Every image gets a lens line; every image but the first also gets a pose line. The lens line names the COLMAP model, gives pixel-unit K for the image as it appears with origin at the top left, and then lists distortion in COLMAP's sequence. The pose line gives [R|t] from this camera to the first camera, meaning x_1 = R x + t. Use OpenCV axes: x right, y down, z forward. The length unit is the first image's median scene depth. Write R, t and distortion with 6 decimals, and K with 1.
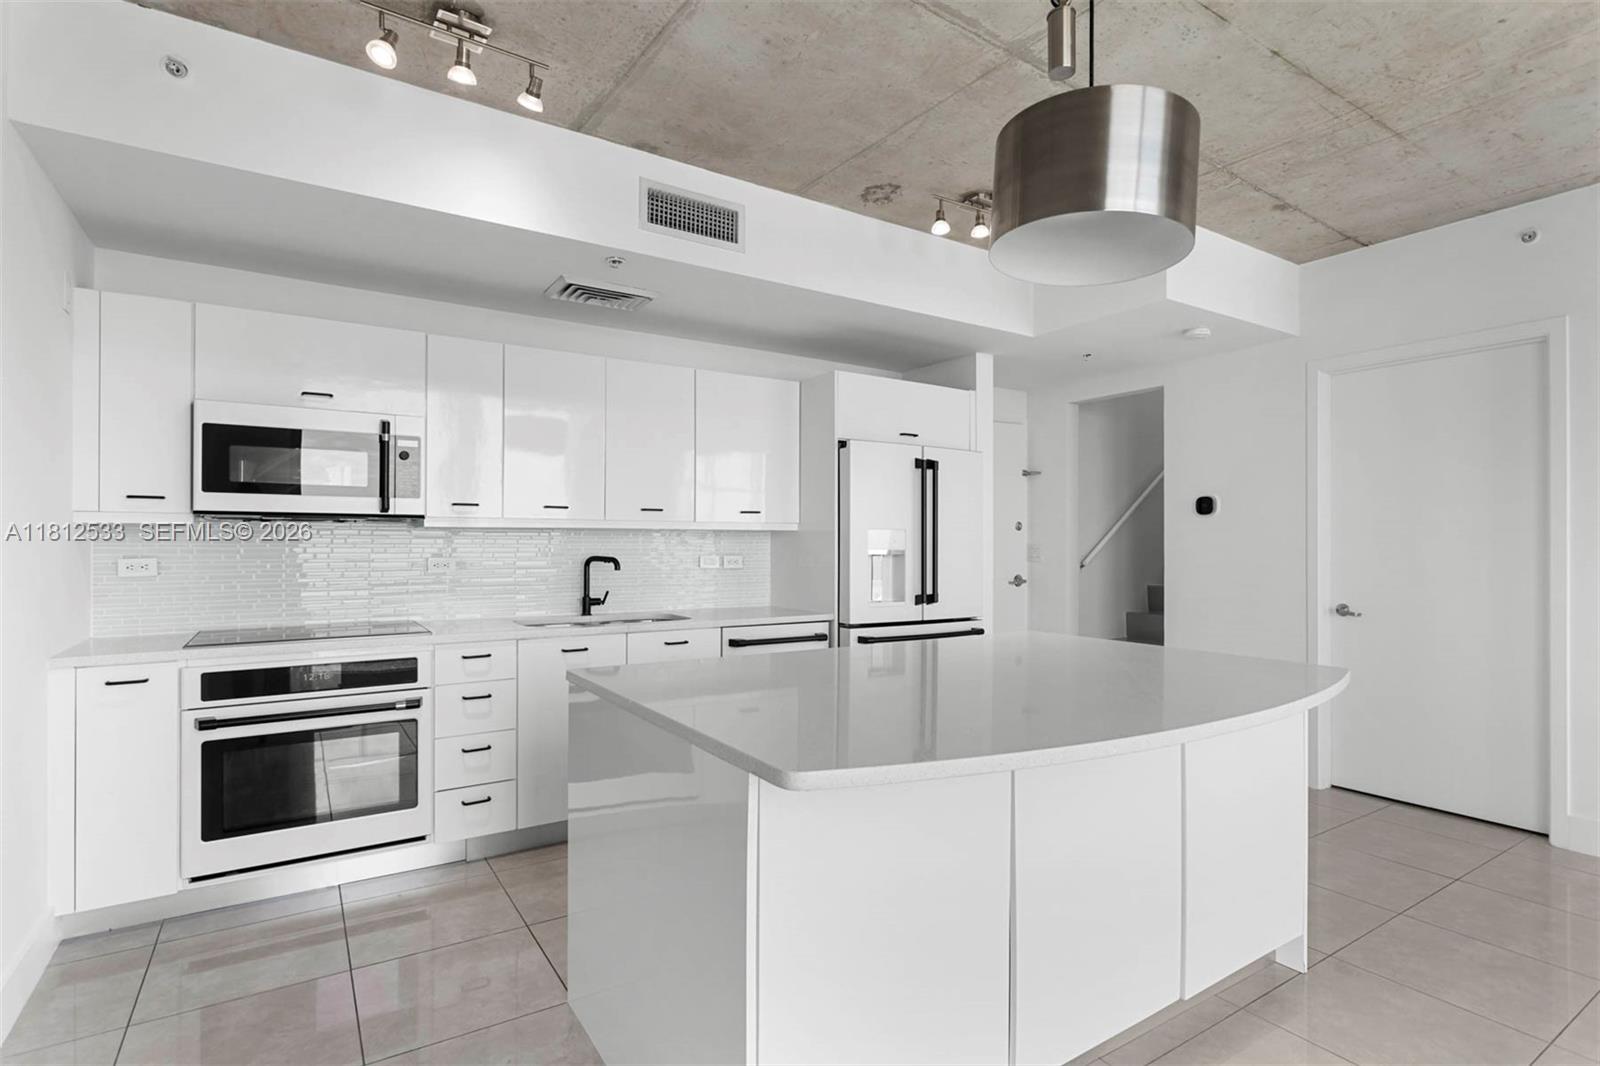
lens RADIAL K [[801.4, 0, 808.9], [0, 801.4, 537.0], [0, 0, 1]] dist [-0.005391, 0.009173]
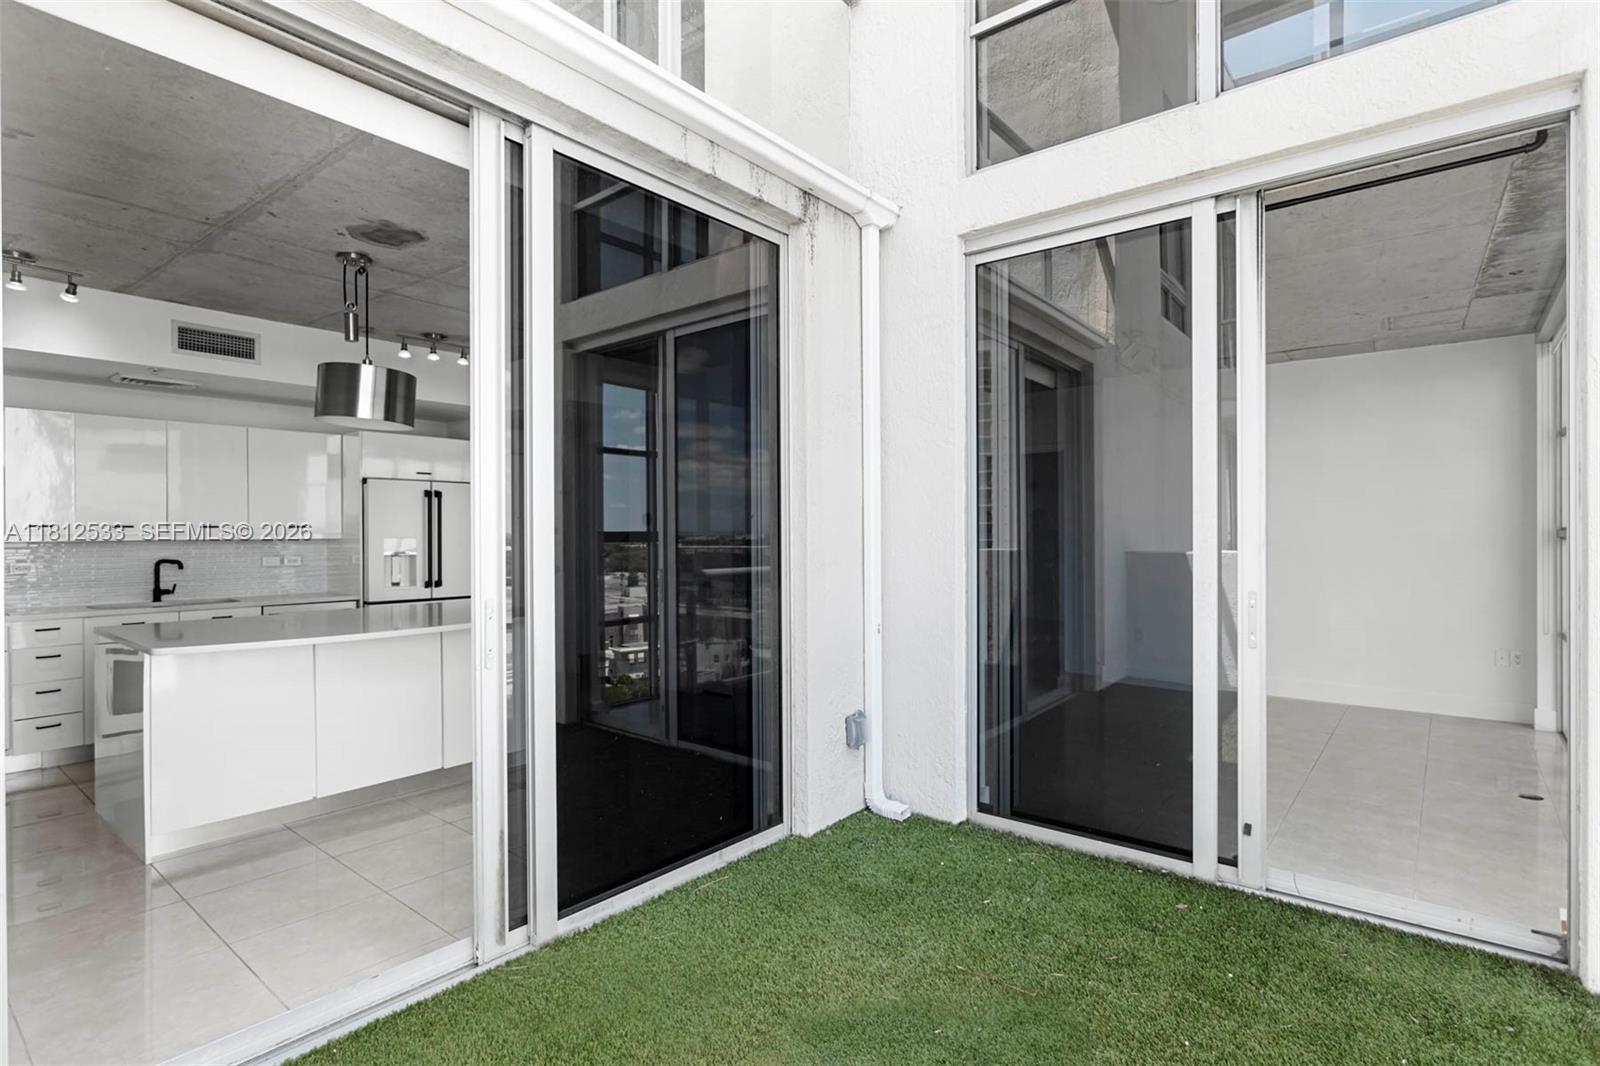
lens RADIAL K [[801.4, 0, 806.1], [0, 801.4, 542.9], [0, 0, 1]] dist [-0.005391, 0.009173]
pose [[0.952499, -0.009244, 0.304402, 0.368591], [0.001097, 0.999637, 0.026924, -0.040773], [-0.304540, -0.025311, 0.952163, -0.663866]]
